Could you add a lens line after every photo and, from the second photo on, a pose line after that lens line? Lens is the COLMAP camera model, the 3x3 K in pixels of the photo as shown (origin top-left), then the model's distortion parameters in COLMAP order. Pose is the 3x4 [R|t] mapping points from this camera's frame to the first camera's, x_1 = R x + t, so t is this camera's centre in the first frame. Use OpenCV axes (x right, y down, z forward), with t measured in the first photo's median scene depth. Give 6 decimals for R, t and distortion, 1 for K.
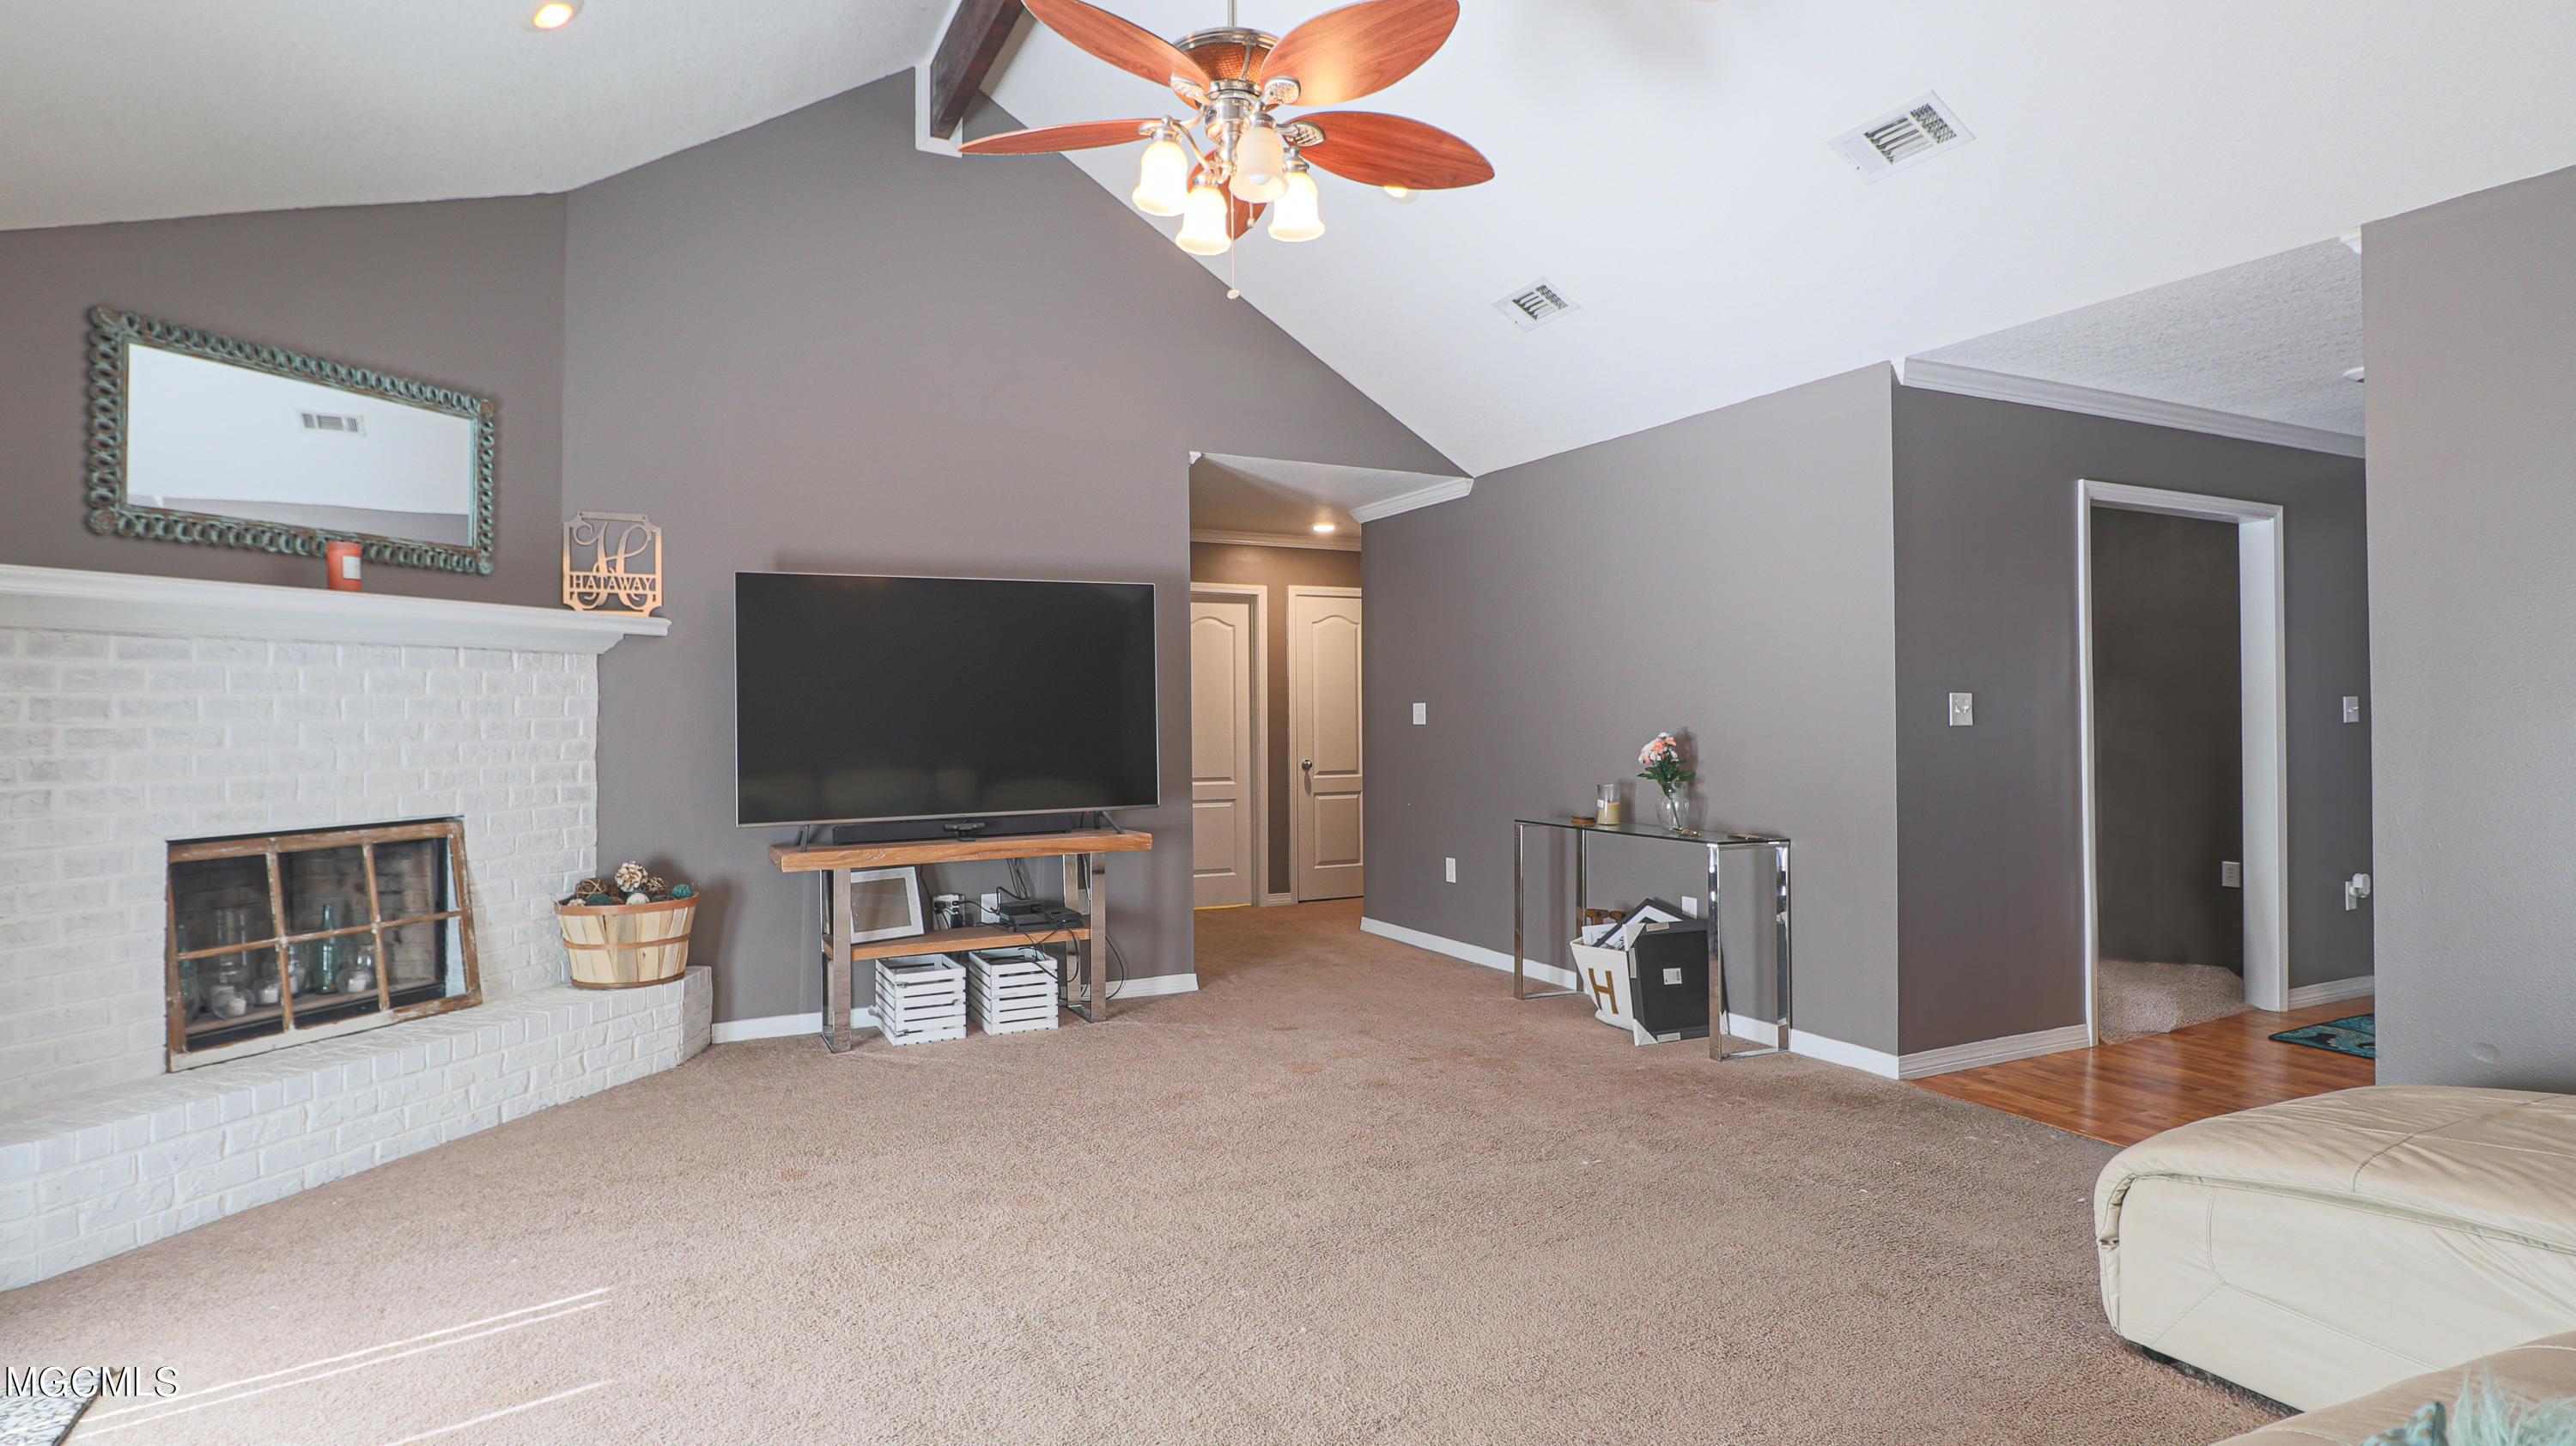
lens RADIAL K [[1296.1, 0, 1288.0], [0, 1296.1, 723.0], [0, 0, 1]] dist [-0.002263, -0.001133]
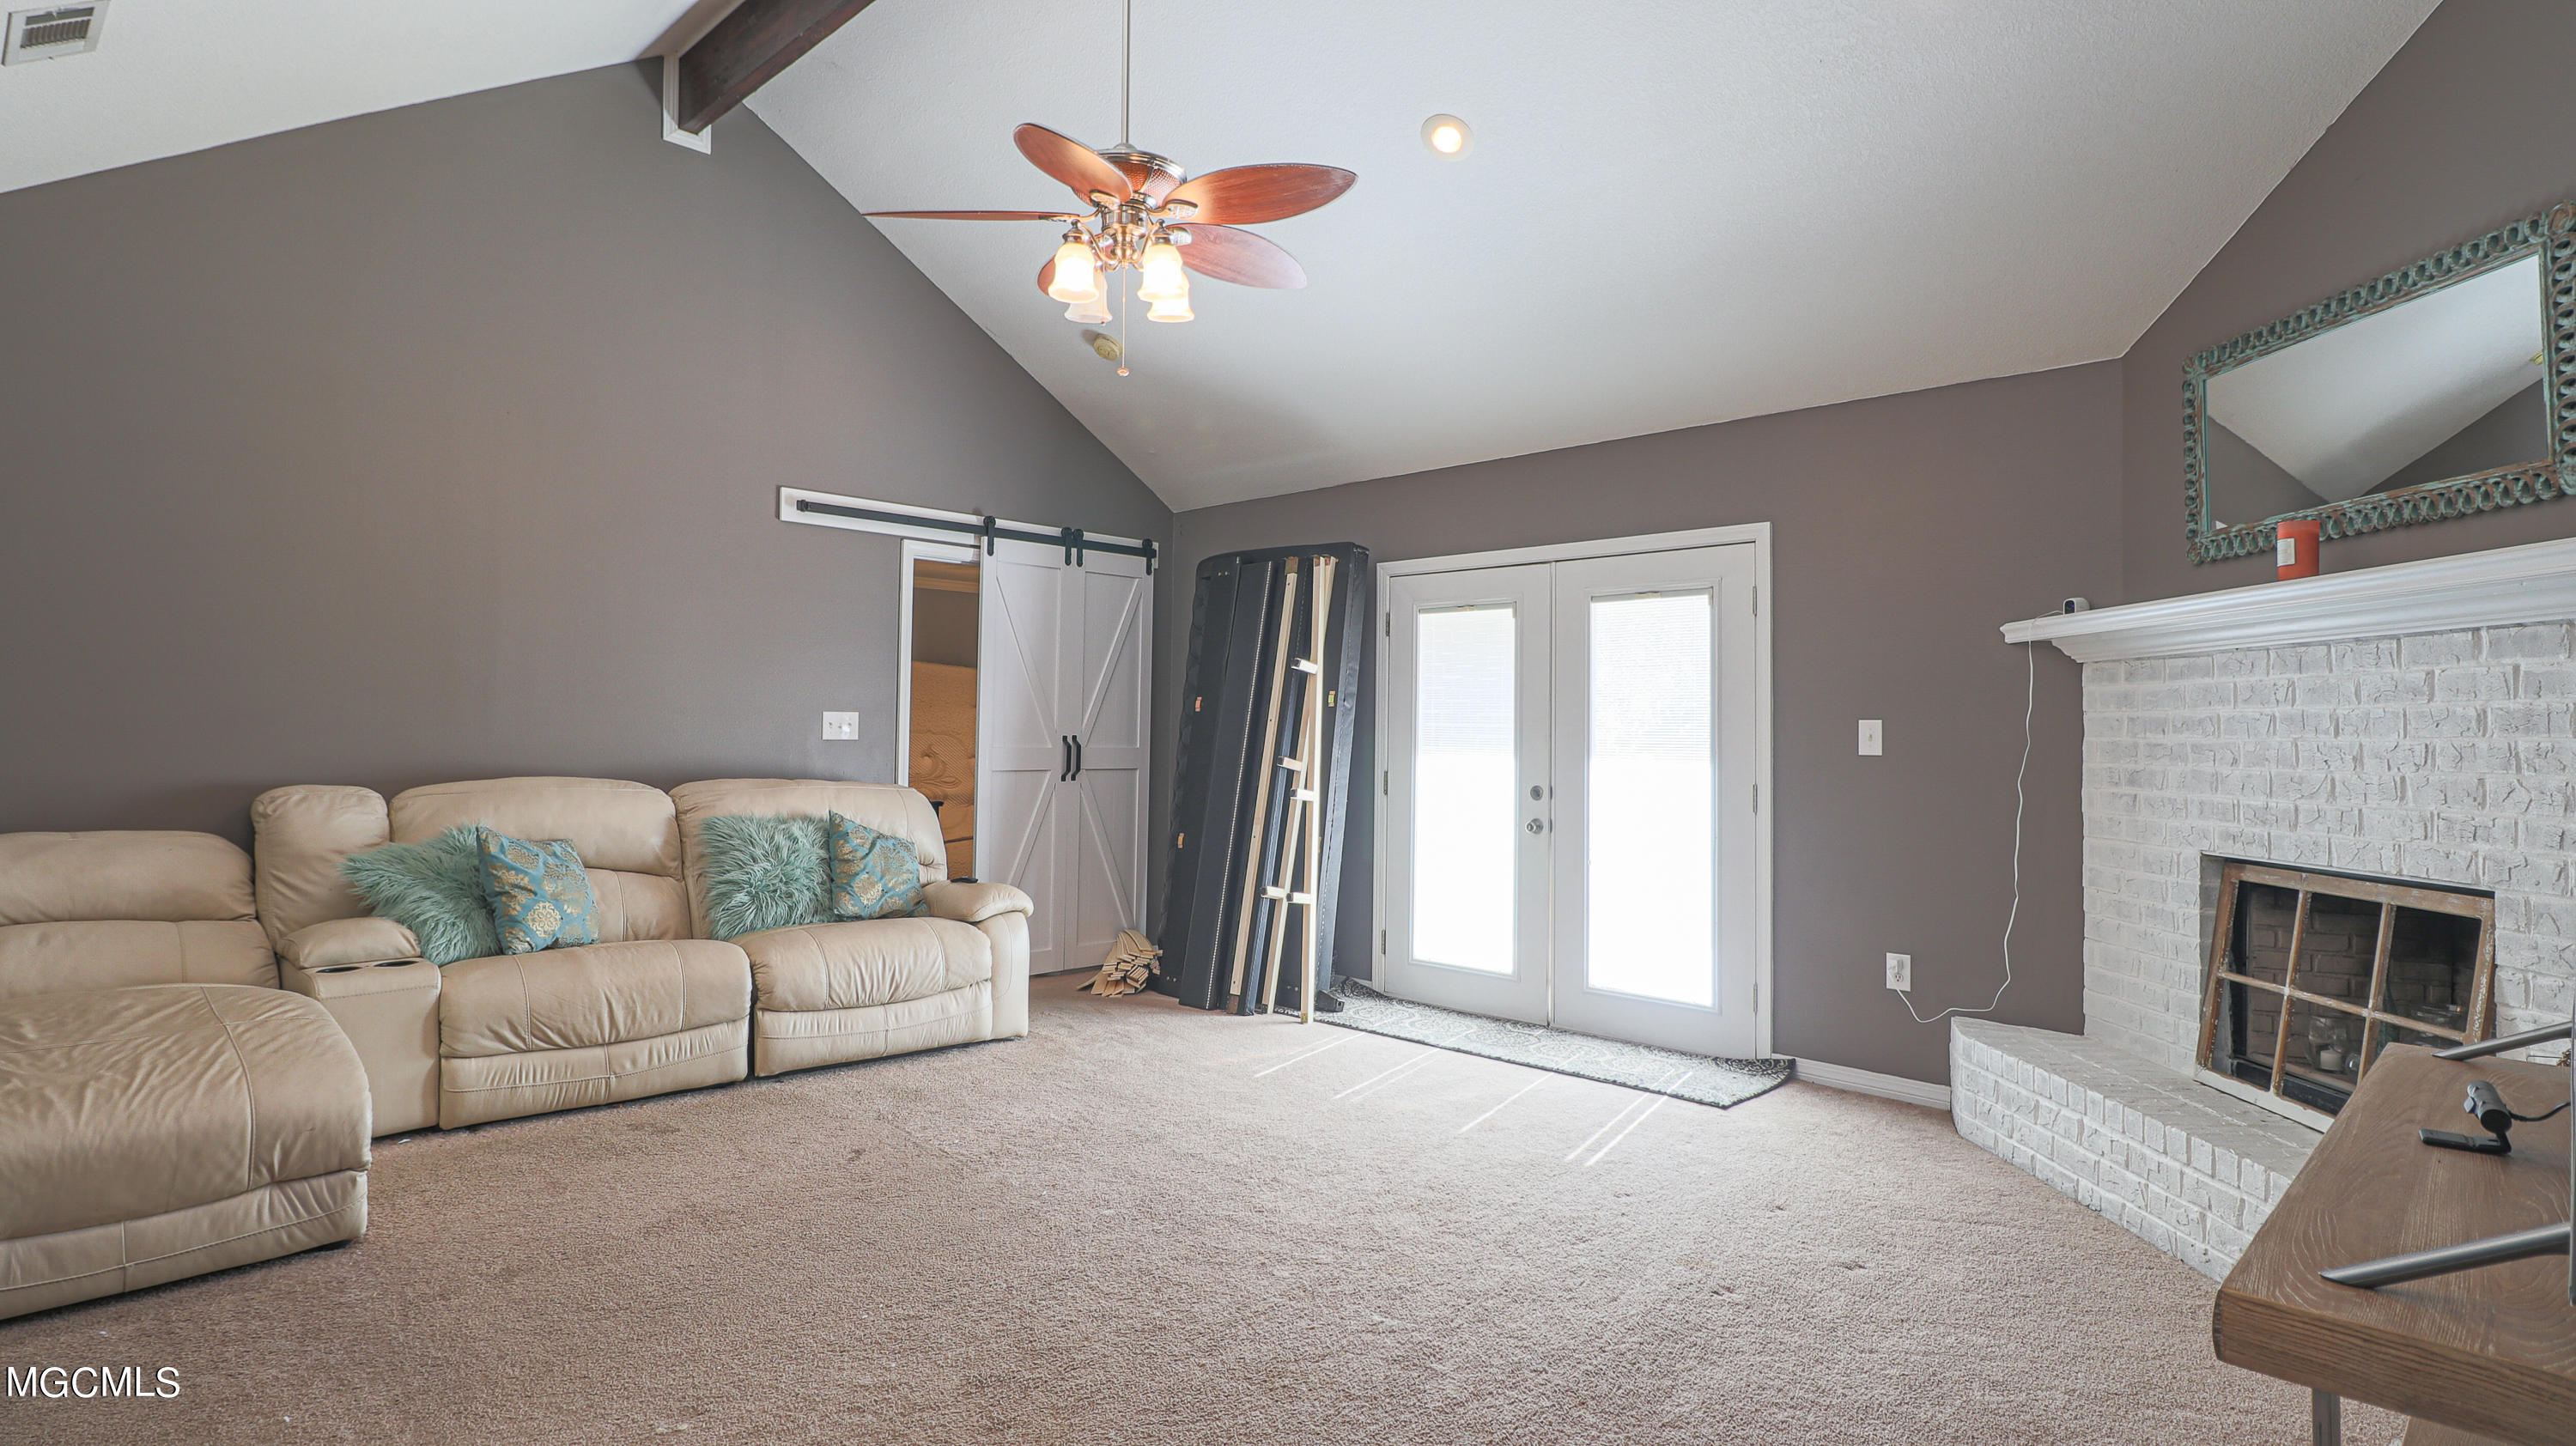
lens RADIAL K [[1296.1, 0, 1288.0], [0, 1296.1, 723.0], [0, 0, 1]] dist [-0.002263, -0.001133]
pose [[-0.942727, -0.000040, -0.333565, 0.163129], [-0.001522, 0.999990, 0.004182, -0.016074], [0.333561, 0.004450, -0.942718, 1.733191]]
